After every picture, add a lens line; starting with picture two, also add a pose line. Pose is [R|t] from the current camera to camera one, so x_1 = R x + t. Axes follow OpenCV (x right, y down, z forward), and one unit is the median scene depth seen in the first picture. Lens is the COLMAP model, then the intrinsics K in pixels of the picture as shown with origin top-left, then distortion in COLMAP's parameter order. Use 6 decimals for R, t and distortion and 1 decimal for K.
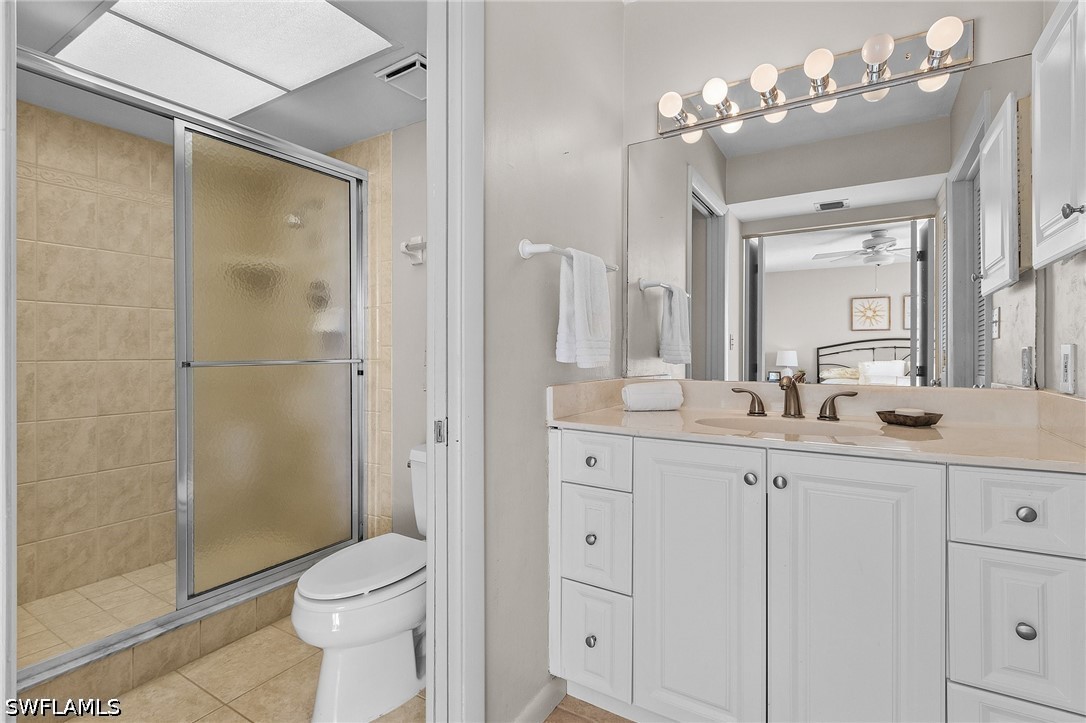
lens RADIAL K [[519.1, 0, 543.9], [0, 519.1, 346.1], [0, 0, 1]] dist [0.002424, -0.001891]
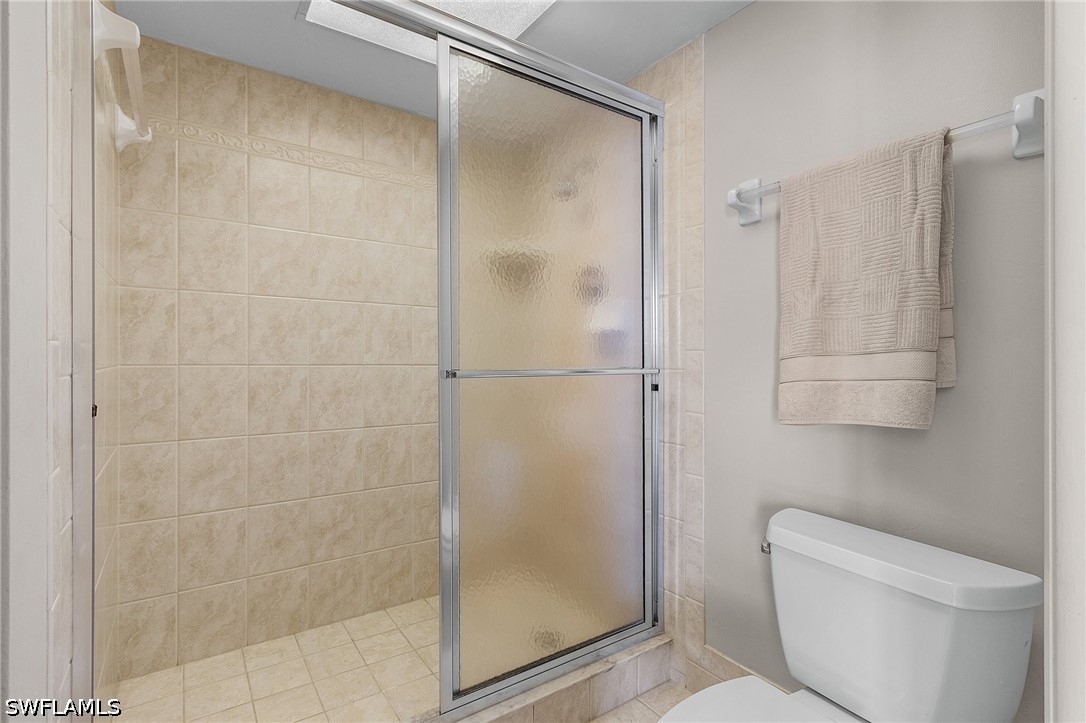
lens RADIAL K [[518.7, 0, 543.0], [0, 518.7, 361.5], [0, 0, 1]] dist [-0.000710, -0.000355]
pose [[0.917292, 0.012504, -0.398019, -0.218369], [-0.004982, 0.999789, 0.019928, 0.002258], [0.398184, -0.016297, 0.917161, 0.299153]]
